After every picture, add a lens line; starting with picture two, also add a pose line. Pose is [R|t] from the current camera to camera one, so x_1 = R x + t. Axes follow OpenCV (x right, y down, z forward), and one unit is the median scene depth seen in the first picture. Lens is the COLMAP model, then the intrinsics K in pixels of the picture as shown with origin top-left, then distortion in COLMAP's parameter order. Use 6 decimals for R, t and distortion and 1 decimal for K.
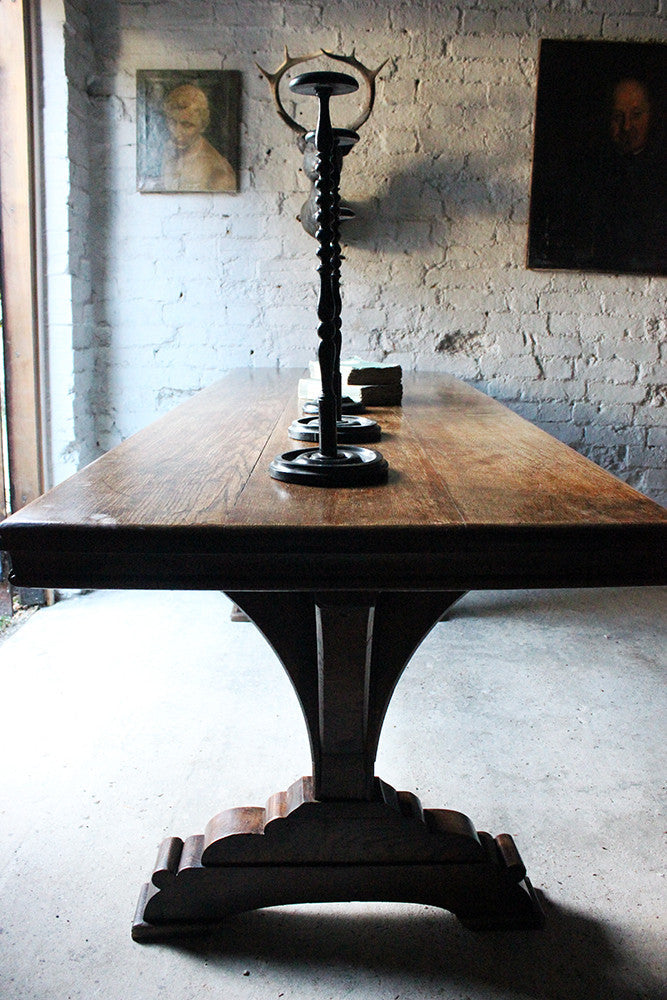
lens RADIAL K [[831.5, 0, 336.4], [0, 831.5, 503.5], [0, 0, 1]] dist [-0.161547, 0.148140]
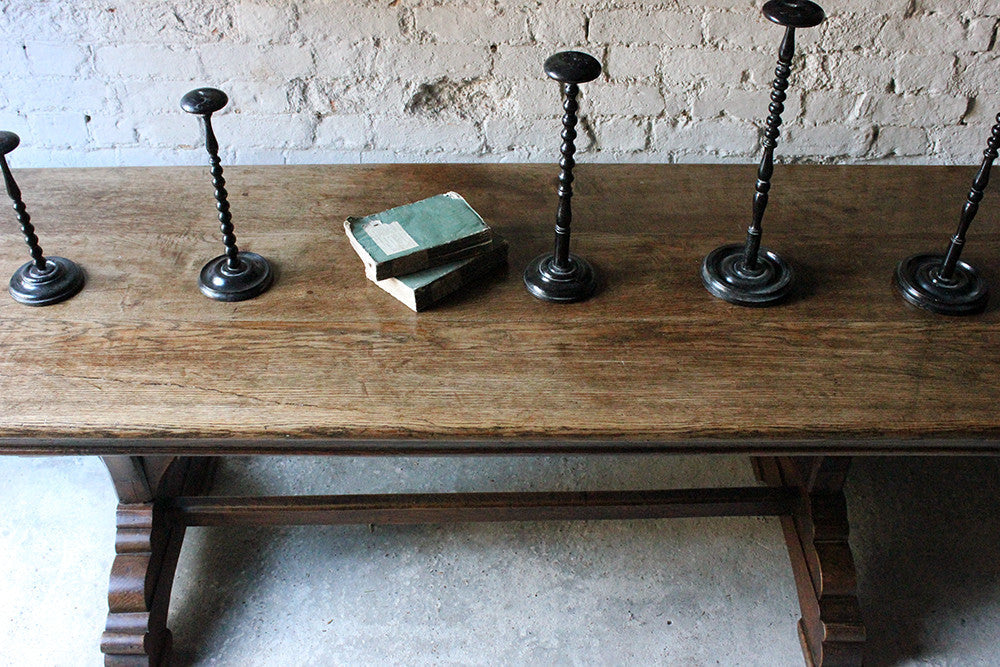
lens RADIAL K [[1120.3, 0, 500.0], [0, 1120.3, 333.5], [0, 0, 1]] dist [-0.116567, 0.166892]
pose [[0.999194, -0.031065, 0.025427, 0.162616], [0.017048, 0.901788, 0.431843, -0.382121], [-0.036345, -0.431062, 0.901590, 0.240827]]
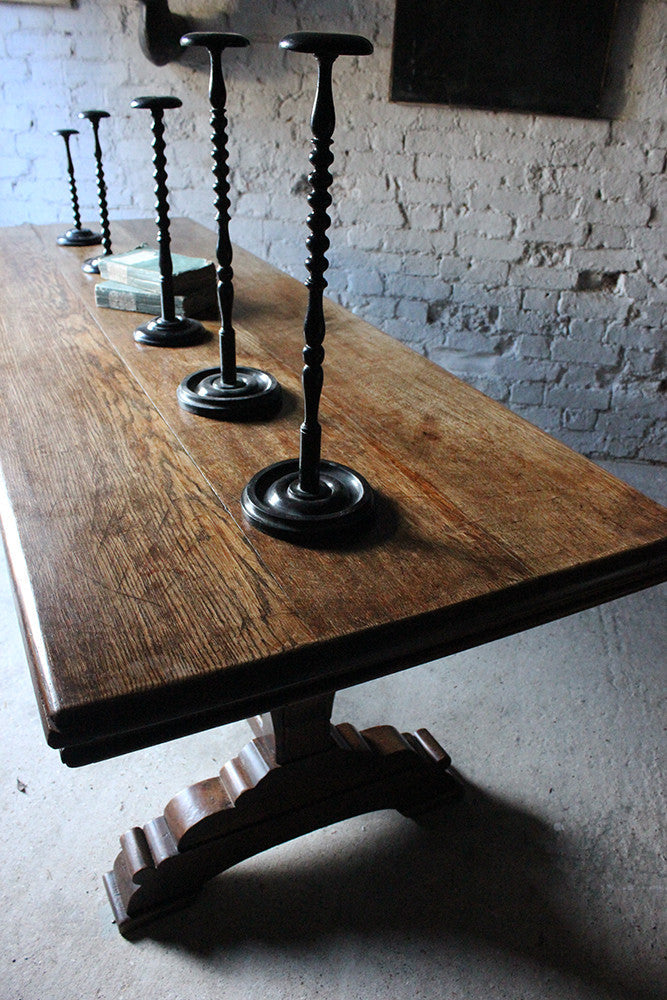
lens RADIAL K [[826.8, 0, 333.8], [0, 826.8, 506.3], [0, 0, 1]] dist [-0.161220, 0.147165]
pose [[0.989564, 0.087214, -0.114703, 0.305306], [-0.052969, 0.960464, 0.273317, -0.099011], [0.134005, -0.264389, 0.955061, 0.046989]]
